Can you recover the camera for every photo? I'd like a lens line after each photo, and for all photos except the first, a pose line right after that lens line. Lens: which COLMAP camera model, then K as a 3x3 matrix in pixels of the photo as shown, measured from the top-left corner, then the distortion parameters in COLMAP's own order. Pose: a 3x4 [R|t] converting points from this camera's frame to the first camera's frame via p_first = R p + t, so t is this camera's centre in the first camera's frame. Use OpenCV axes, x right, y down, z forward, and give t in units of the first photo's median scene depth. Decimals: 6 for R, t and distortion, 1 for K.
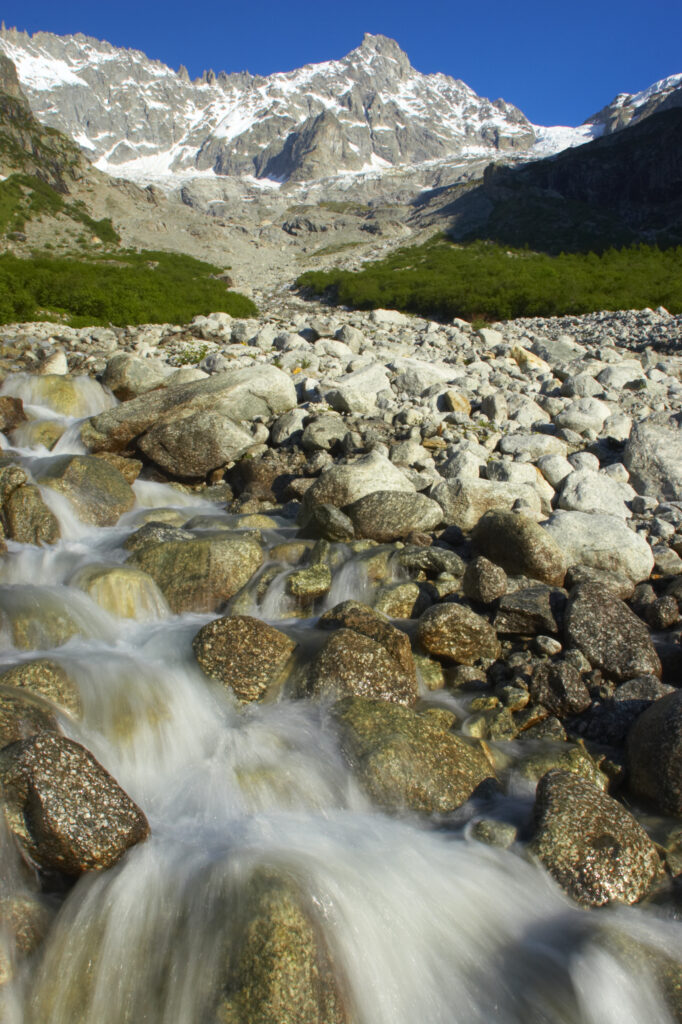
lens RADIAL K [[950.5, 0, 341.0], [0, 950.5, 512.0], [0, 0, 1]] dist [-0.121288, 0.082873]
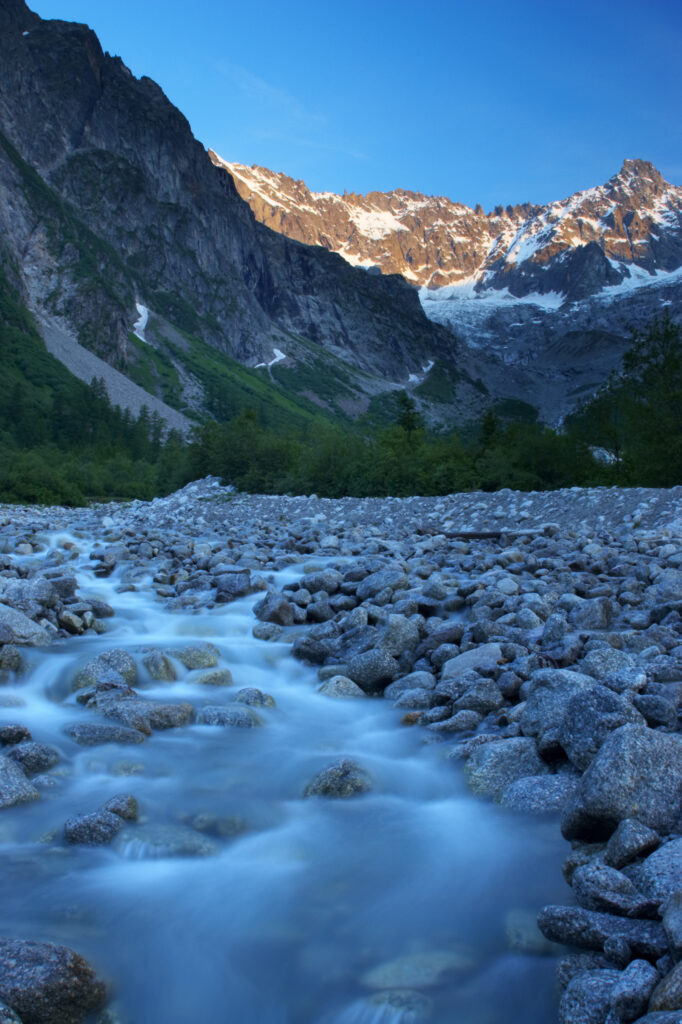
lens RADIAL K [[950.5, 0, 341.0], [0, 950.5, 512.0], [0, 0, 1]] dist [-0.121288, 0.082873]
pose [[0.954918, -0.026441, -0.295691, 0.020538], [0.005588, 0.997450, -0.071148, 0.035822], [0.296818, 0.066289, 0.952630, -0.276275]]
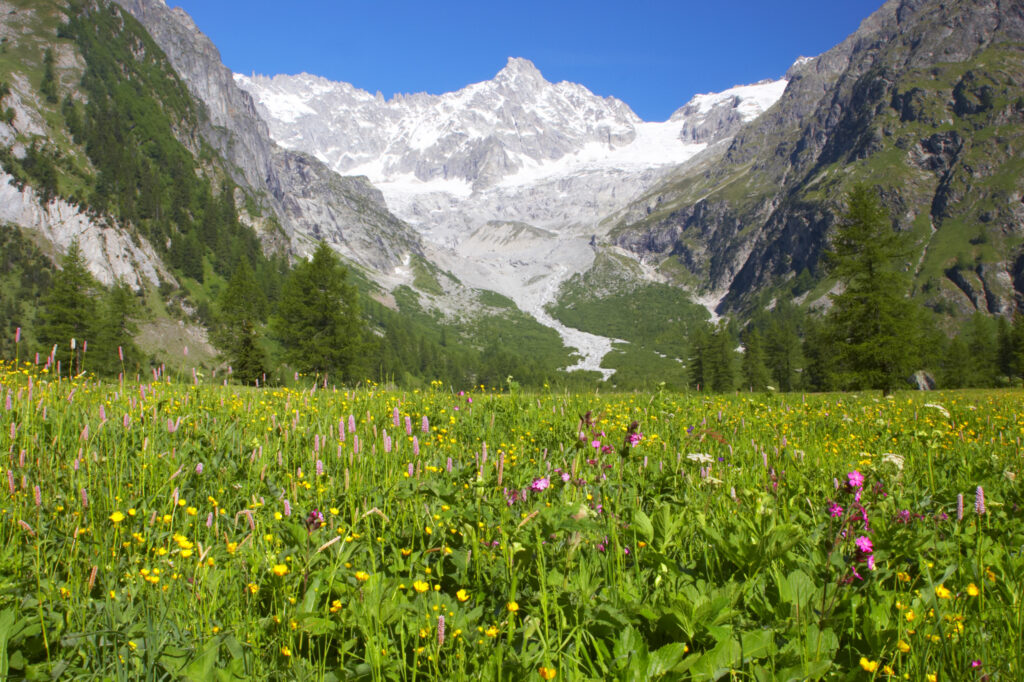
lens RADIAL K [[950.5, 0, 506.5], [0, 950.5, 345.0], [0, 0, 1]] dist [-0.121288, 0.082873]
pose [[0.998141, -0.056006, 0.024031, -0.038279], [0.057982, 0.994120, -0.091451, 0.034341], [-0.018768, 0.092674, 0.995520, -0.380892]]
